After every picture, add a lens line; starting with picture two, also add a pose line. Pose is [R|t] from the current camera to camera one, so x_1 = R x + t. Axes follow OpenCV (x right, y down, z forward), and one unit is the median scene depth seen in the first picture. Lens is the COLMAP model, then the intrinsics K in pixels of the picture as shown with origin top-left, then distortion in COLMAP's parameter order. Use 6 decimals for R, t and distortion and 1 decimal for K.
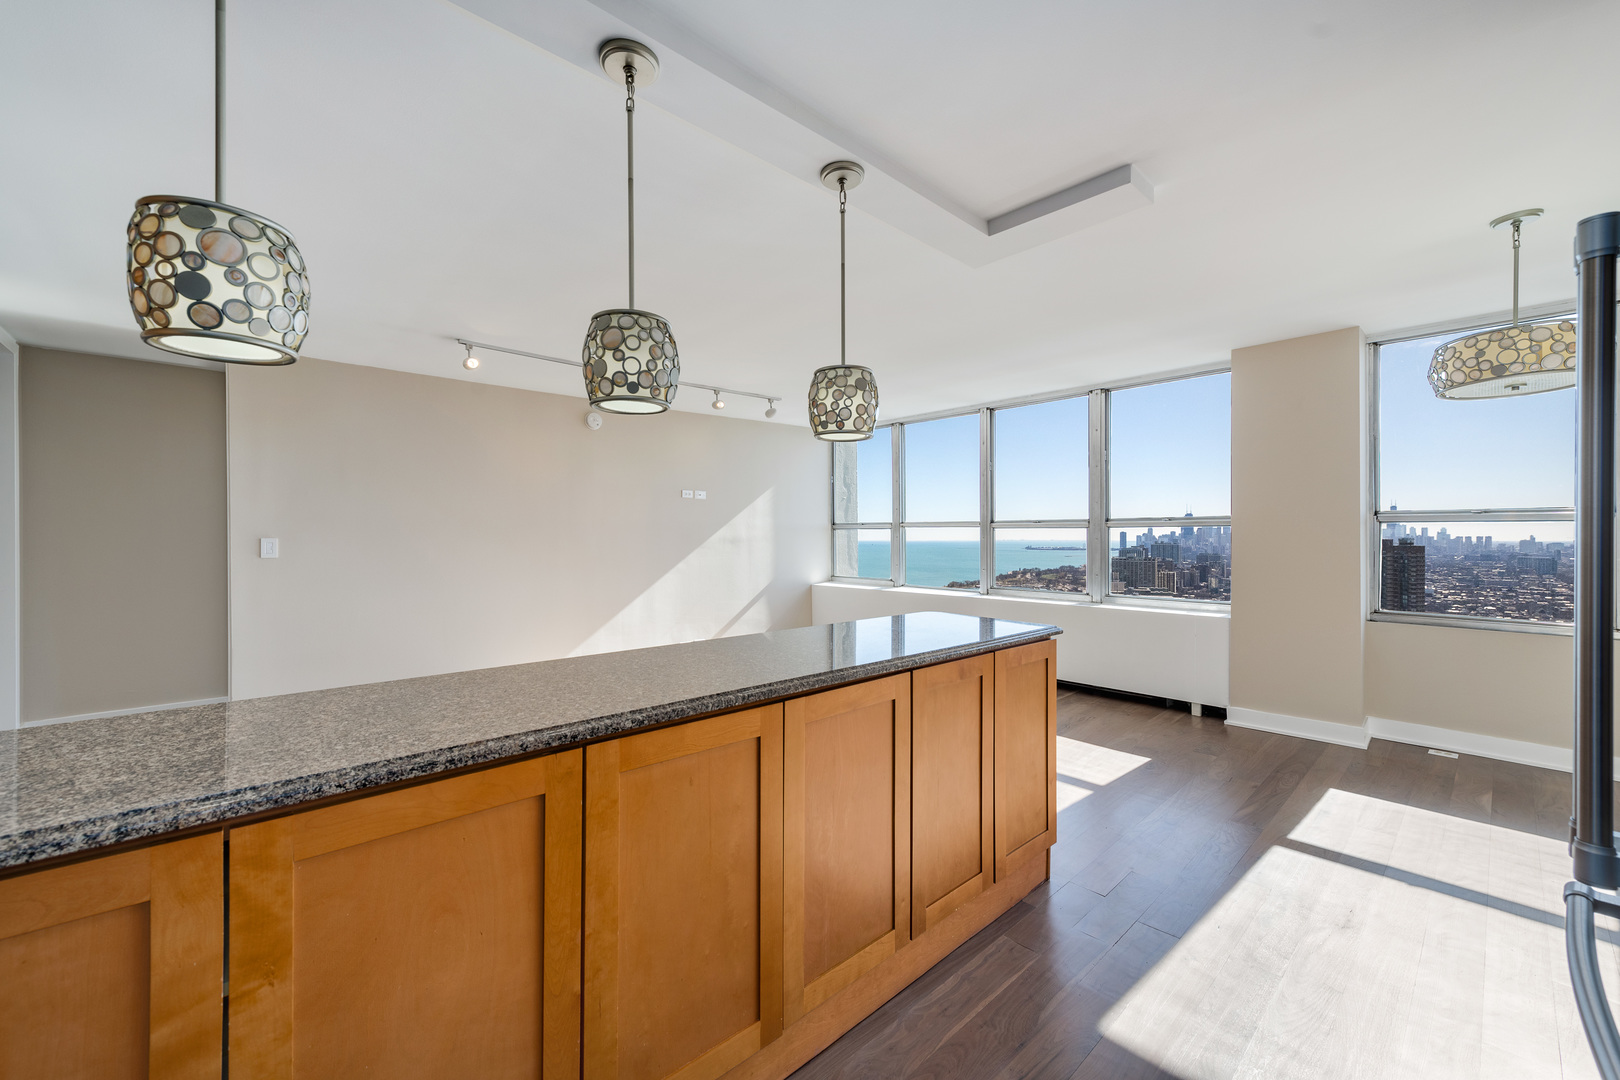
lens RADIAL K [[636.9, 0, 814.5], [0, 636.9, 531.6], [0, 0, 1]] dist [0.011350, -0.001618]
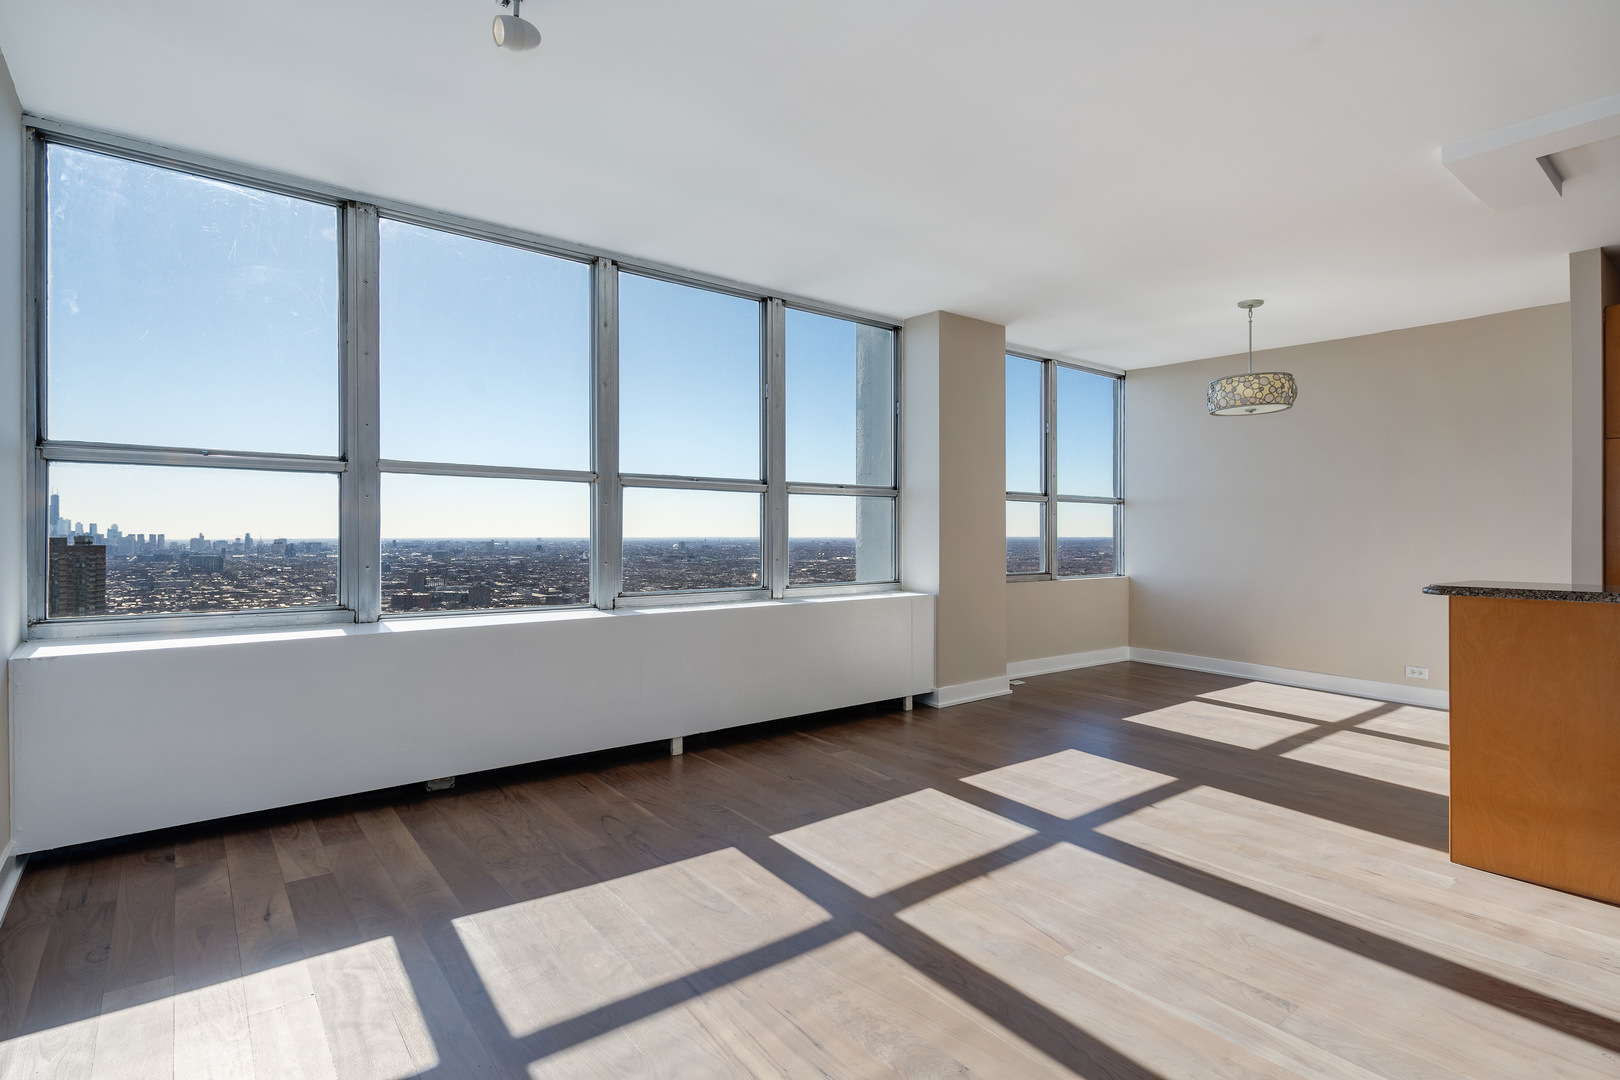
lens RADIAL K [[800.0, 0, 805.9], [0, 800.0, 532.6], [0, 0, 1]] dist [0.004787, -0.000211]
pose [[0.082742, 0.002477, 0.996568, -0.386040], [-0.008006, 0.999966, -0.001820, 0.033927], [-0.996539, -0.007828, 0.082759, 0.783913]]
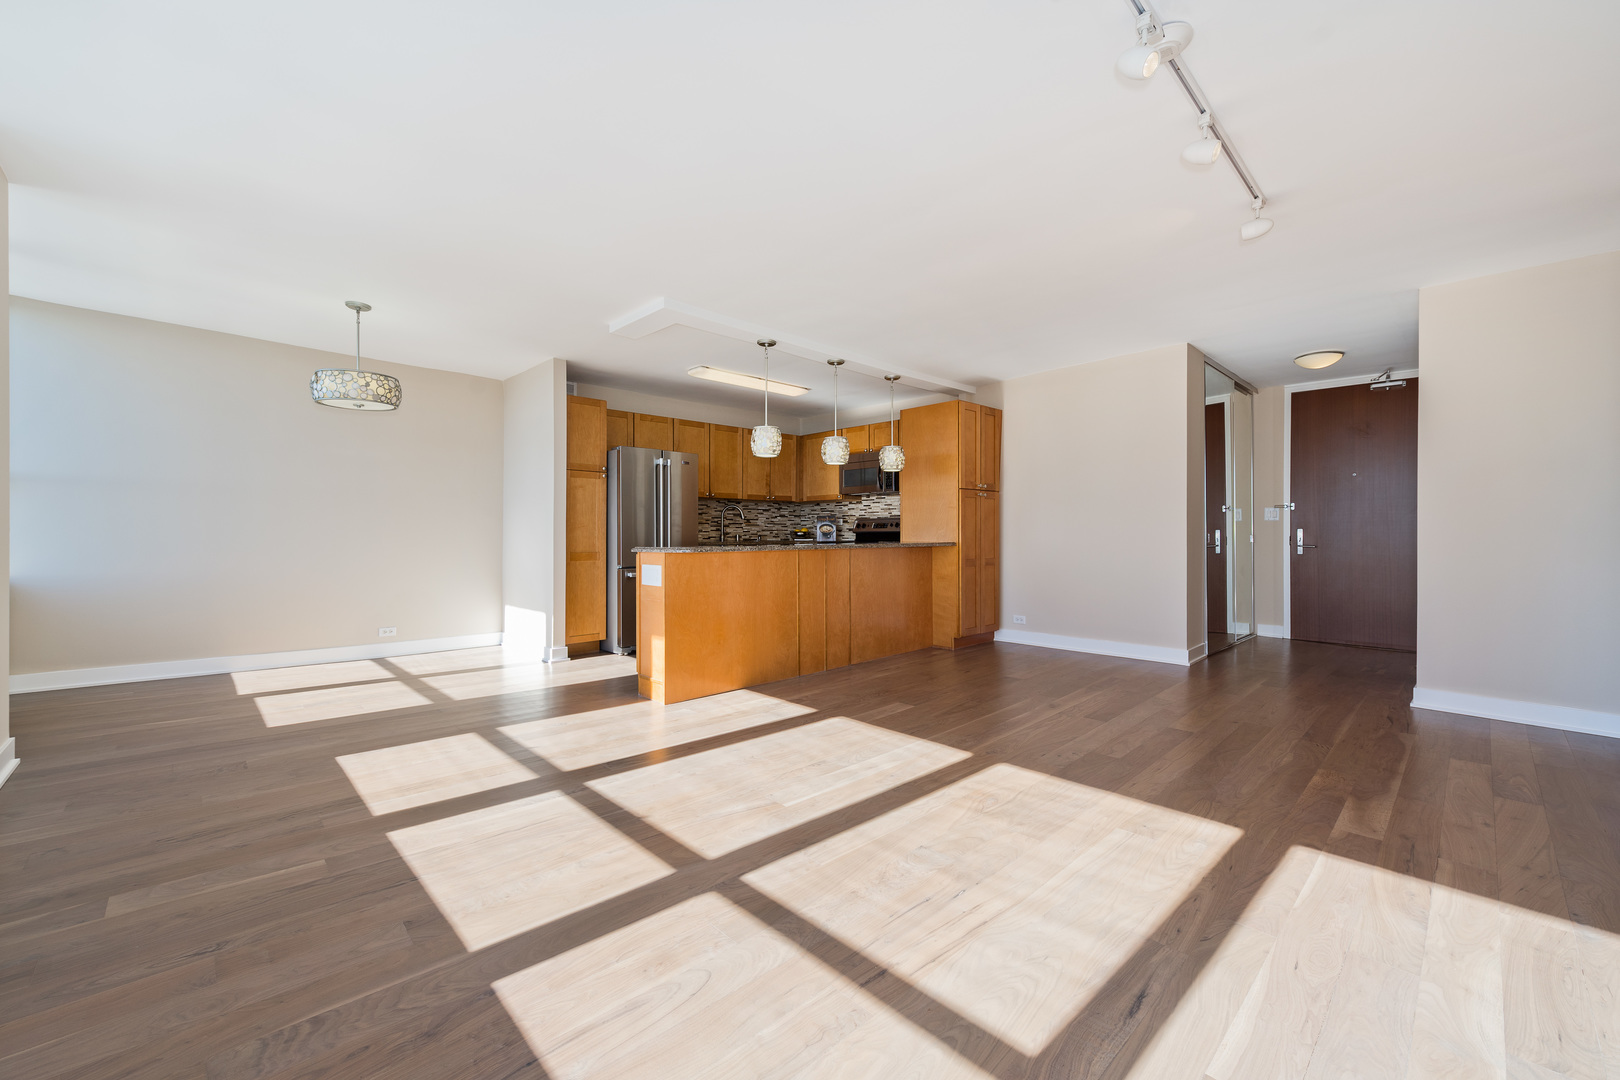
lens RADIAL K [[644.3, 0, 815.8], [0, 644.3, 530.5], [0, 0, 1]] dist [0.009868, 0.000081]
pose [[-0.999701, 0.001582, -0.024394, -0.026587], [0.001903, 0.999912, -0.013140, 0.051677], [0.024371, -0.013183, -0.999616, 1.113565]]
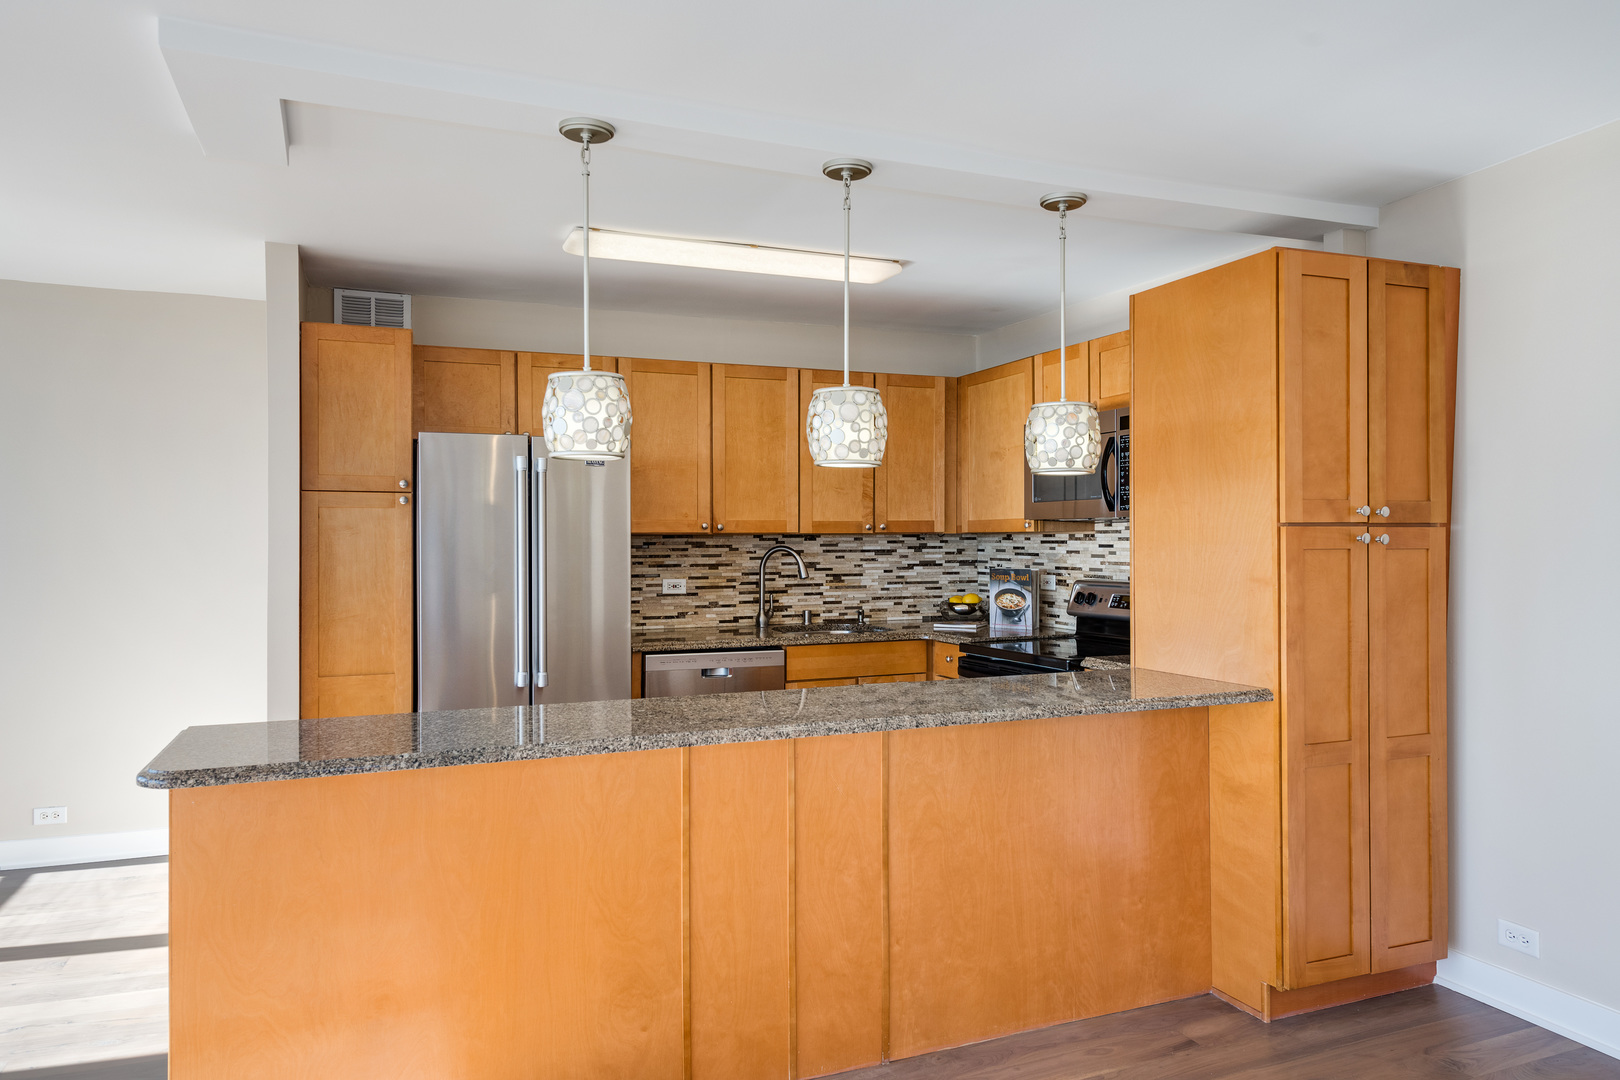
lens RADIAL K [[1081.5, 0, 815.7], [0, 1081.5, 532.0], [0, 0, 1]] dist [0.017539, -0.015998]
pose [[-0.938022, 0.004919, 0.346540, -0.232198], [0.000288, 0.999910, -0.013413, -0.011493], [-0.346575, -0.012482, -0.937939, 0.726909]]
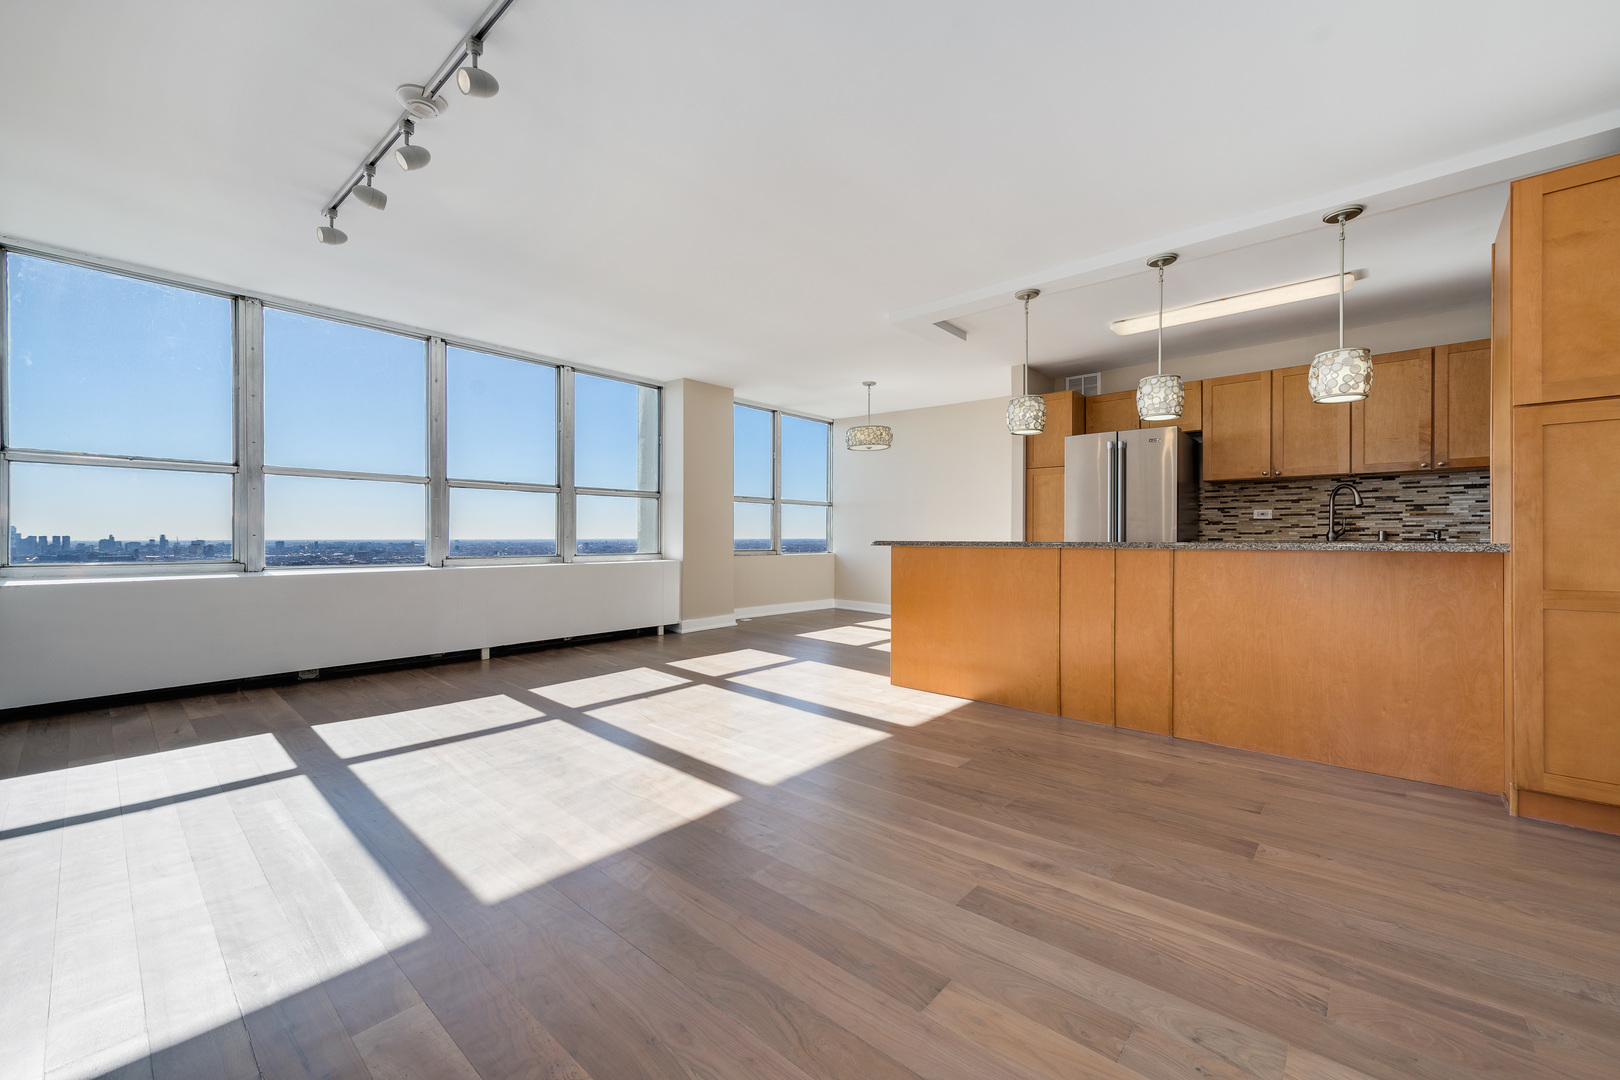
lens RADIAL K [[636.9, 0, 805.3], [0, 636.9, 537.9], [0, 0, 1]] dist [0.011350, -0.001618]
pose [[-0.093825, -0.001604, 0.995587, -0.593834], [-0.008800, 0.999961, 0.000782, 0.056444], [-0.995550, -0.008688, -0.093835, 0.611998]]
